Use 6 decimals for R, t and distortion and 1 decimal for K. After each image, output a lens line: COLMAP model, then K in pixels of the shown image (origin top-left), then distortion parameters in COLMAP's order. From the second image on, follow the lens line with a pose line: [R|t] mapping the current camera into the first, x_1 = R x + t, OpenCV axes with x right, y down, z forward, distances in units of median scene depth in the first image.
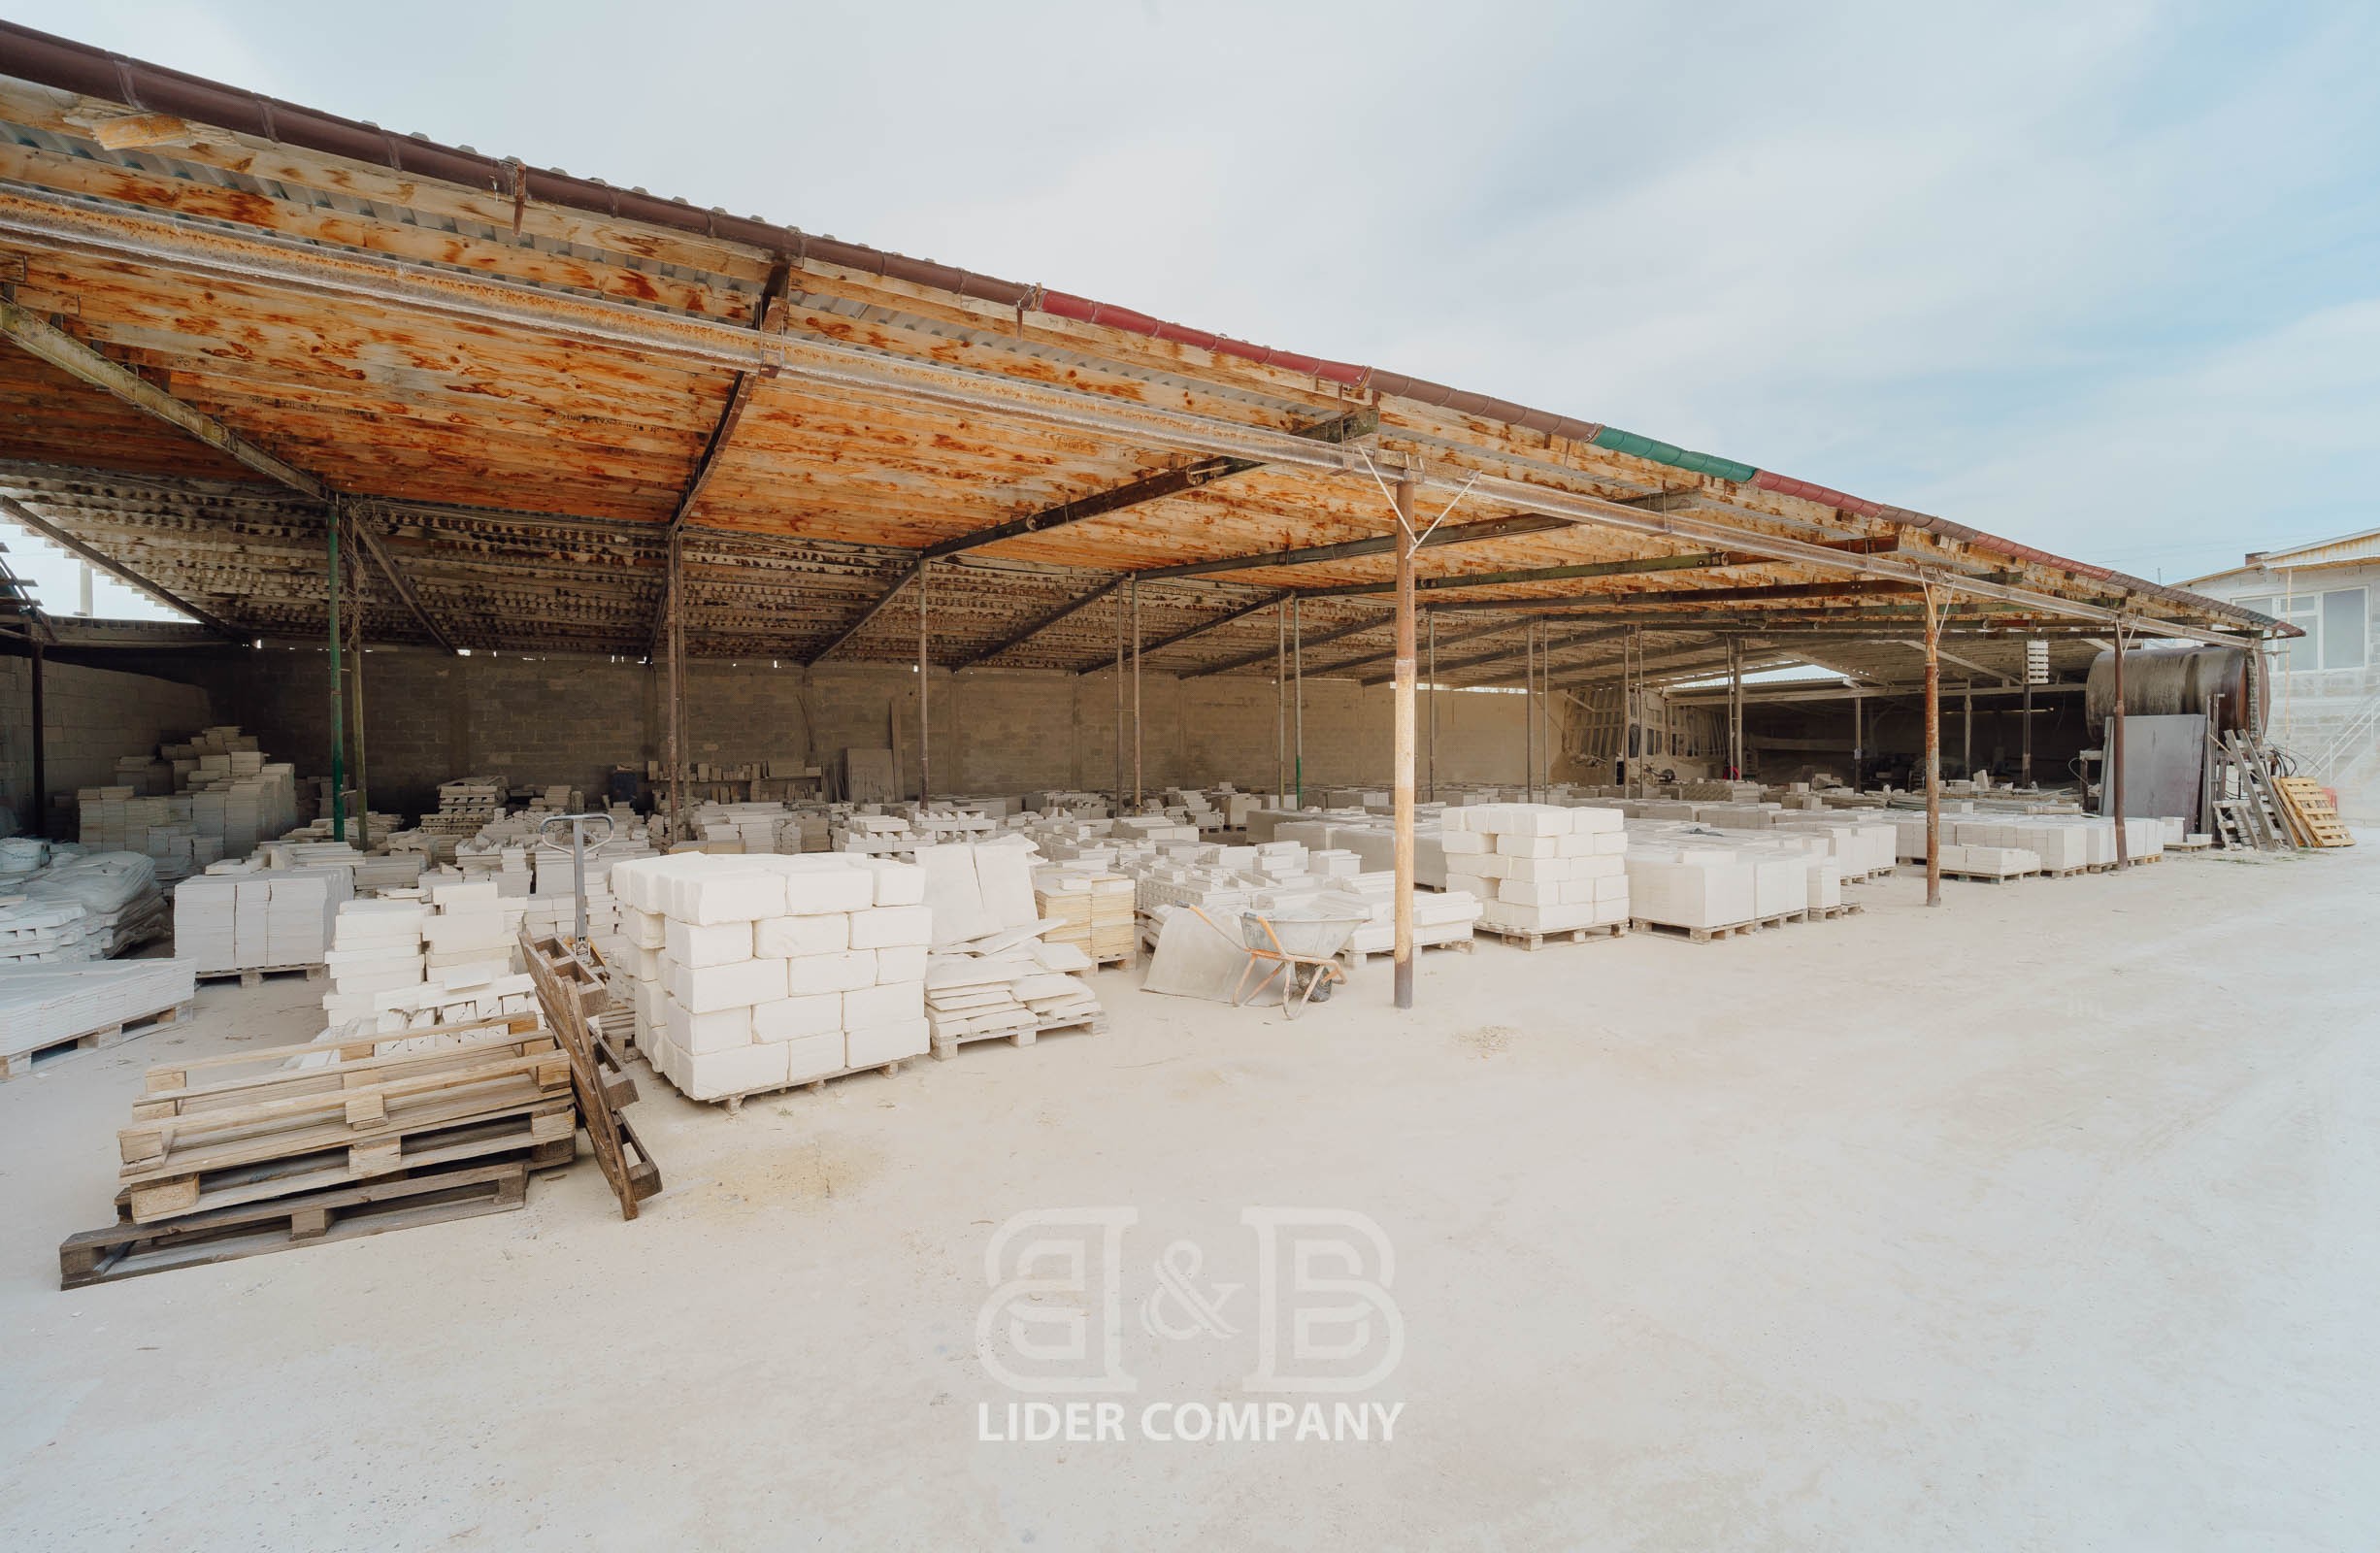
lens RADIAL K [[978.2, 0, 1195.5], [0, 978.2, 772.7], [0, 0, 1]] dist [-0.004774, -0.000218]
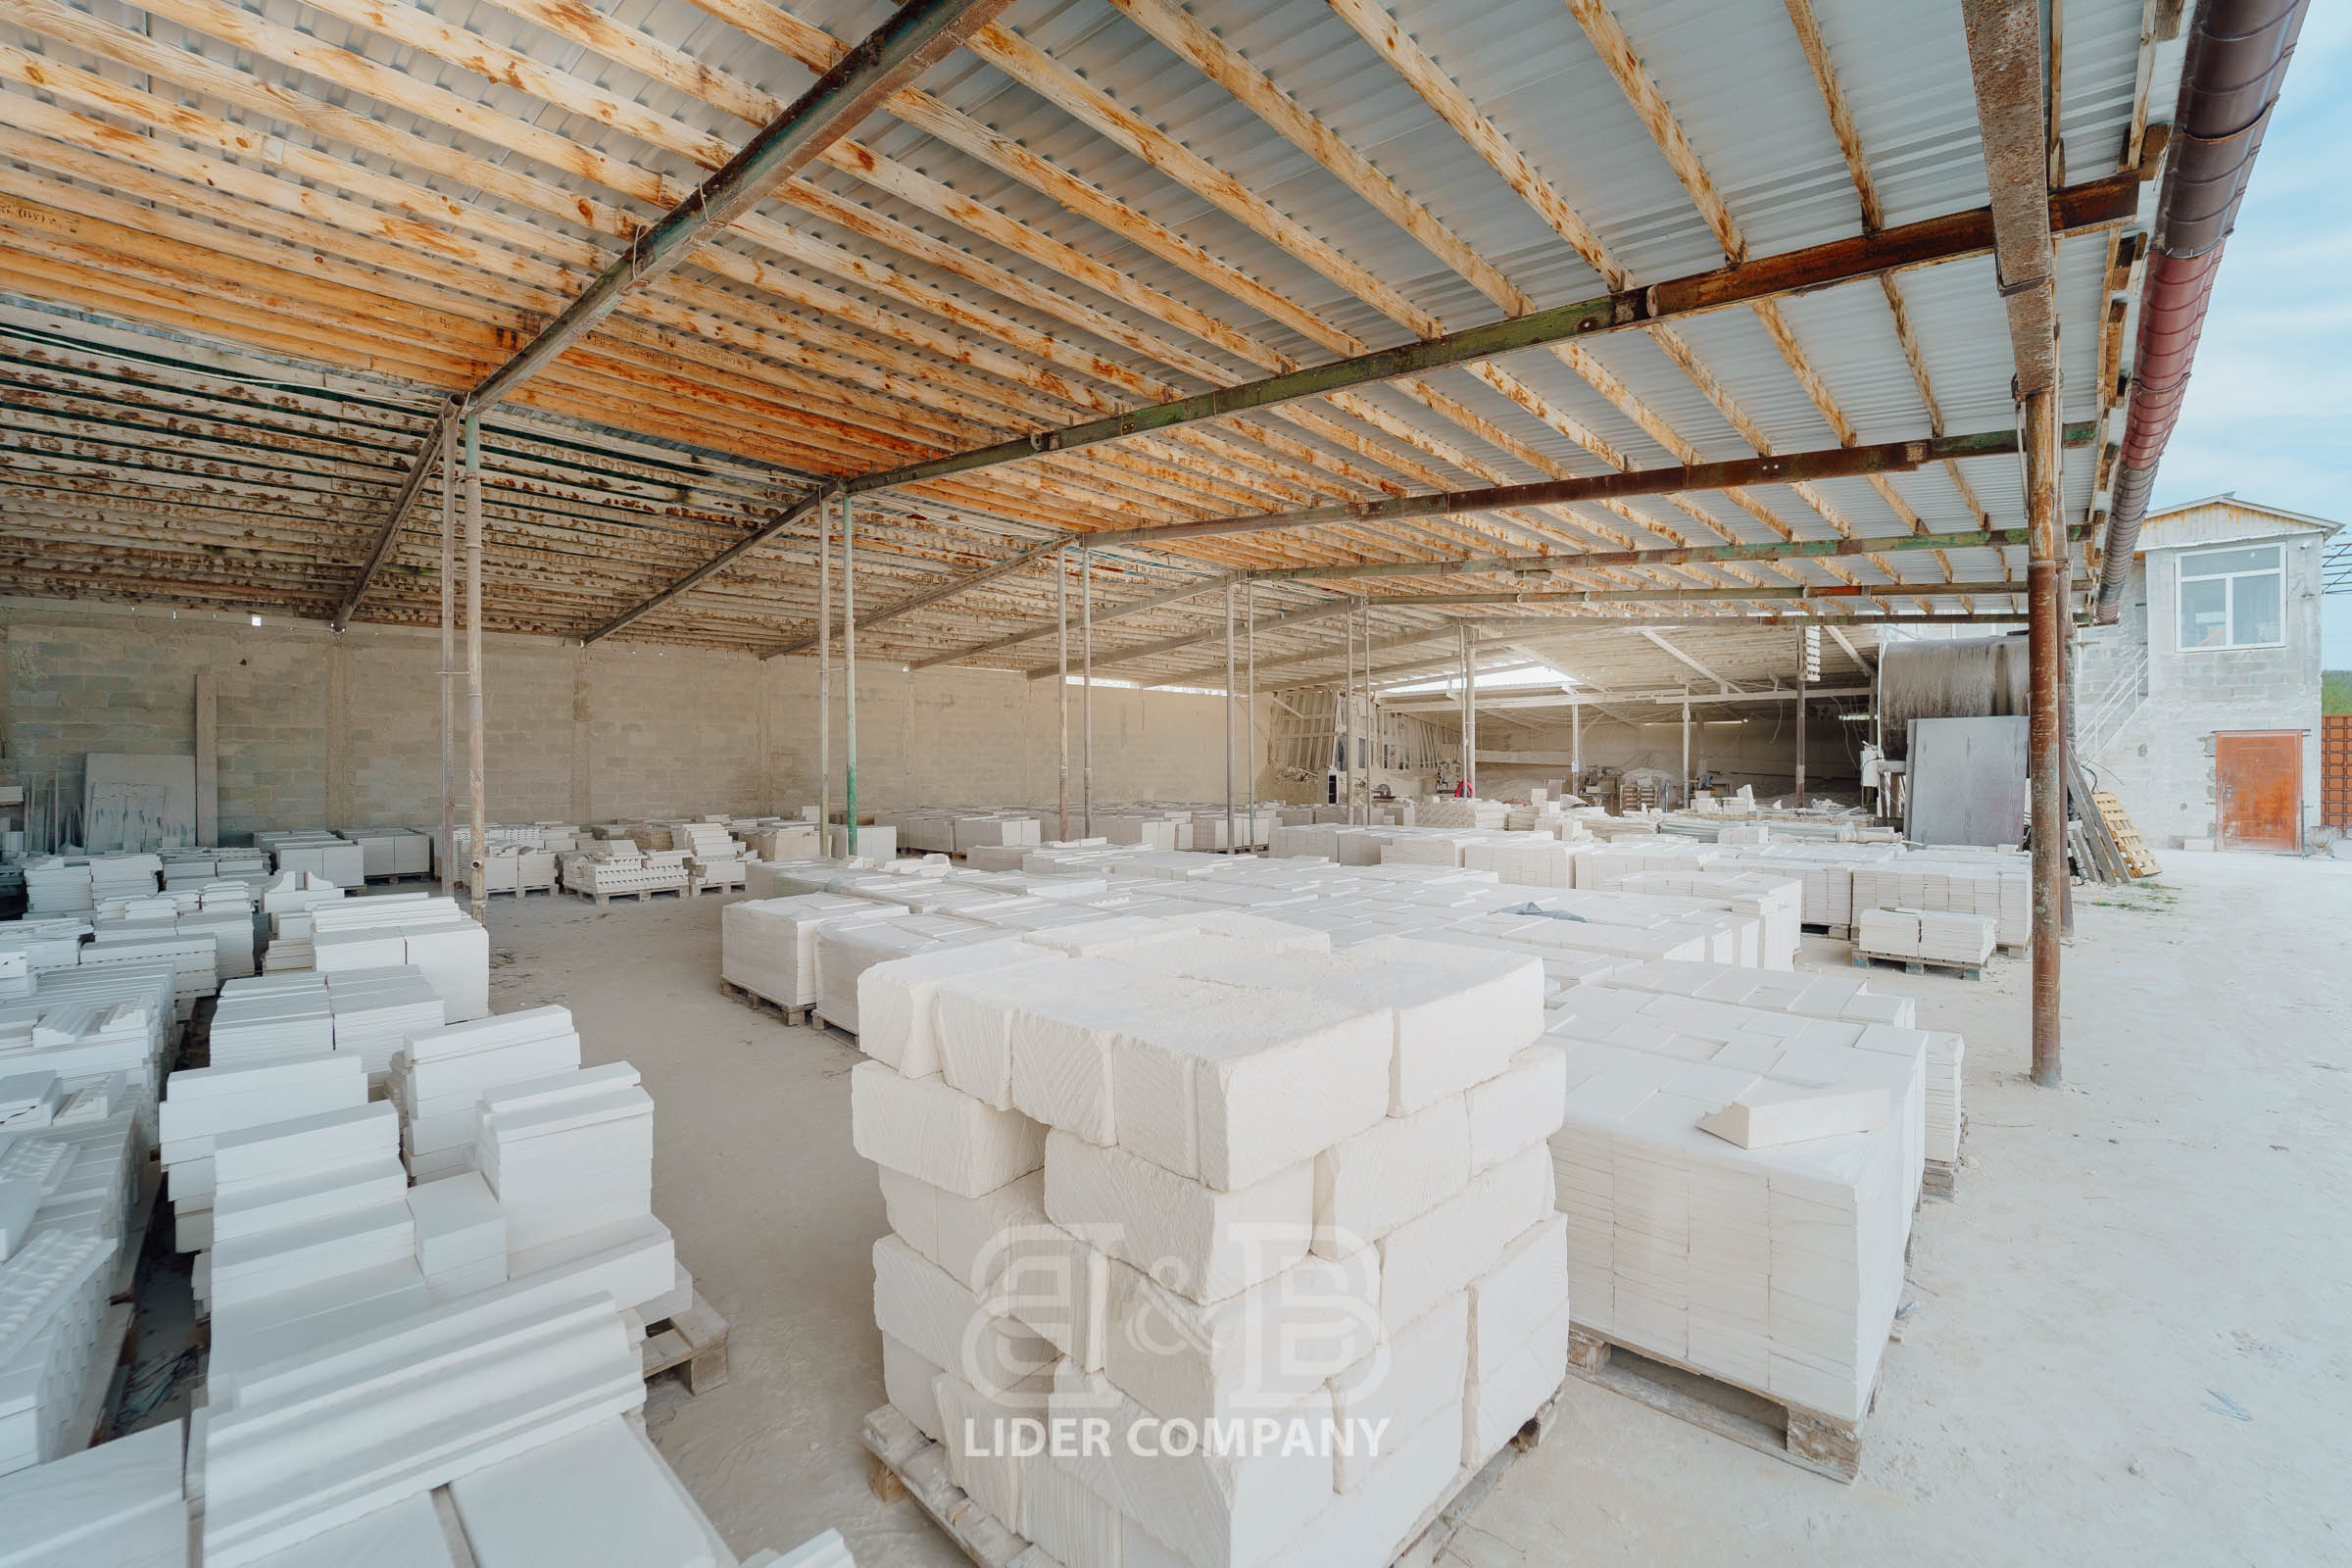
lens RADIAL K [[965.5, 0, 1171.9], [0, 965.5, 783.6], [0, 0, 1]] dist [0.001541, 0.000053]
pose [[0.965037, -0.002922, 0.262096, 0.088692], [0.003871, 0.999988, -0.003103, -0.002660], [-0.262084, 0.004009, 0.965037, 0.252216]]
